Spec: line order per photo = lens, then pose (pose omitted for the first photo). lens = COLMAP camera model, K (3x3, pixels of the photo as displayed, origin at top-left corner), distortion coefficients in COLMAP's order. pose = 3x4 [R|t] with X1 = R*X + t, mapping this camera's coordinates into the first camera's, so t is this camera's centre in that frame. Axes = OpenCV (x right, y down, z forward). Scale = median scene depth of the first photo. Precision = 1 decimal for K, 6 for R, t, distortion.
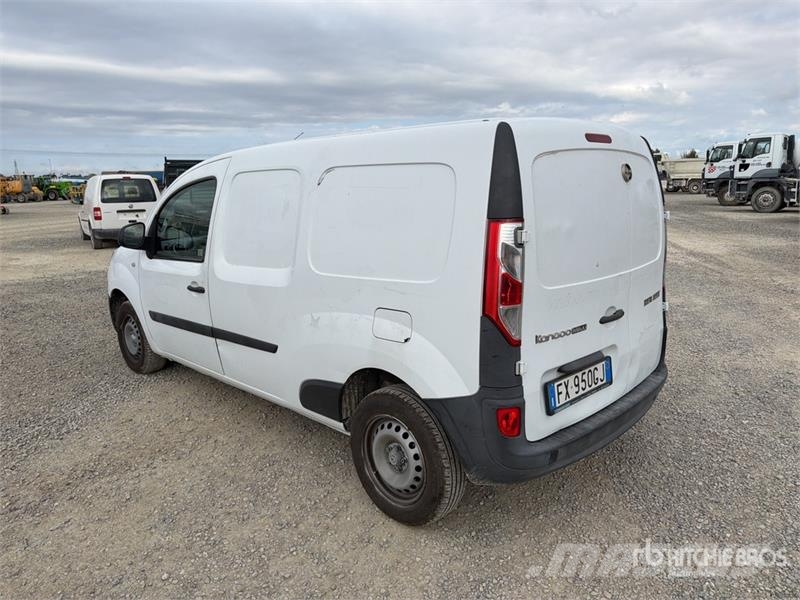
lens RADIAL K [[575.1, 0, 408.6], [0, 575.1, 297.9], [0, 0, 1]] dist [0.042888, -0.048339]
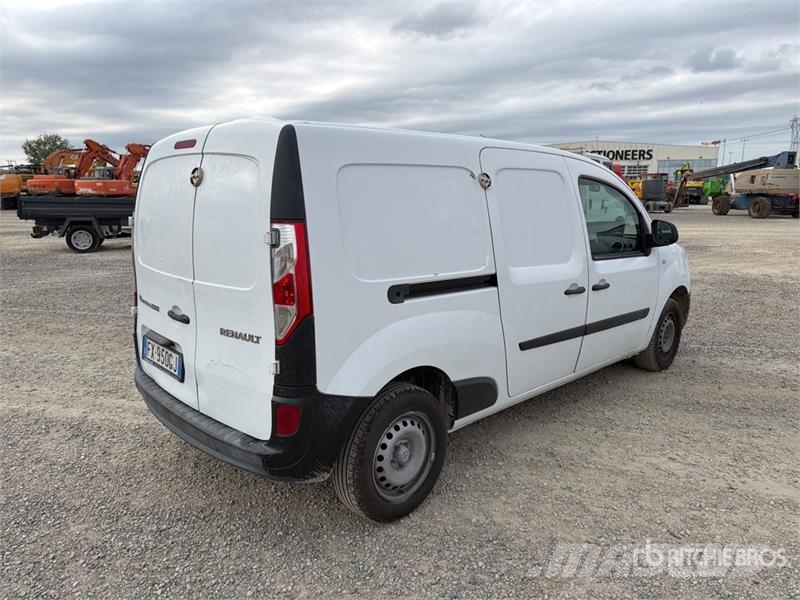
lens RADIAL K [[575.1, 0, 401.7], [0, 575.1, 299.1], [0, 0, 1]] dist [0.042888, -0.048339]
pose [[-0.026568, 0.212006, -0.976907, 1.433505], [-0.196001, 0.957179, 0.213055, -0.315522], [0.980244, 0.197135, 0.016123, 1.458498]]
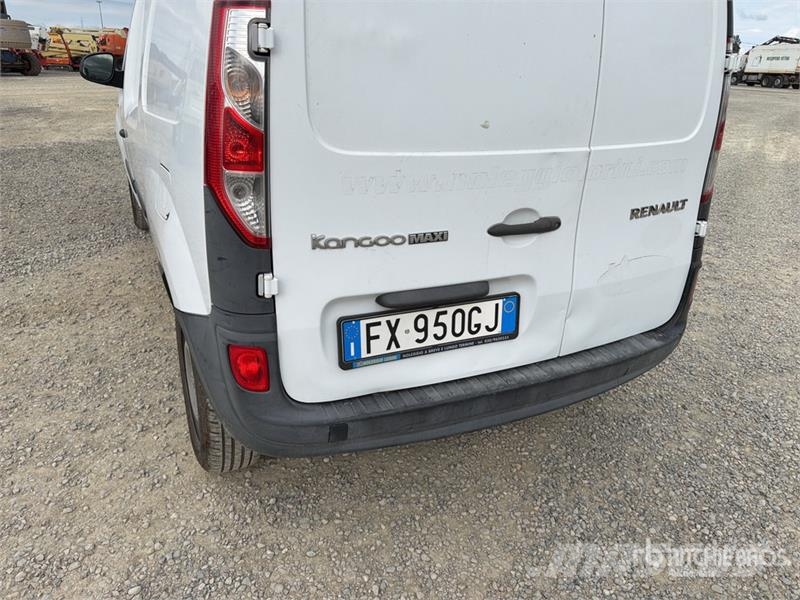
lens RADIAL K [[575.1, 0, 396.2], [0, 575.1, 304.3], [0, 0, 1]] dist [0.042888, -0.048339]
pose [[0.941825, 0.176458, -0.286057, 0.435535], [-0.117576, 0.970296, 0.211429, 0.001654], [0.314868, -0.165495, 0.934596, 0.436542]]
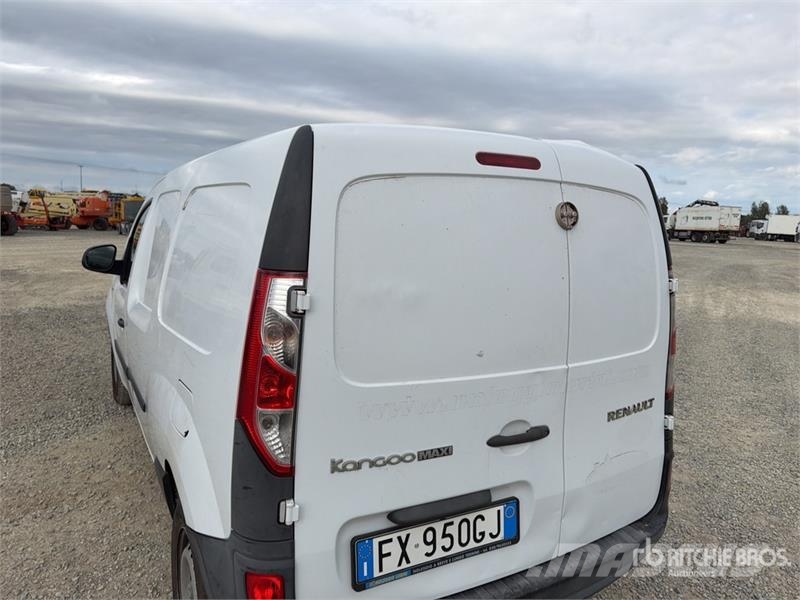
lens RADIAL K [[575.1, 0, 403.7], [0, 575.1, 293.5], [0, 0, 1]] dist [0.042888, -0.048339]
pose [[0.963705, 0.087927, -0.252074, 0.400036], [-0.105647, 0.992733, -0.057621, -0.078677], [0.245176, 0.082161, 0.965991, 0.363753]]
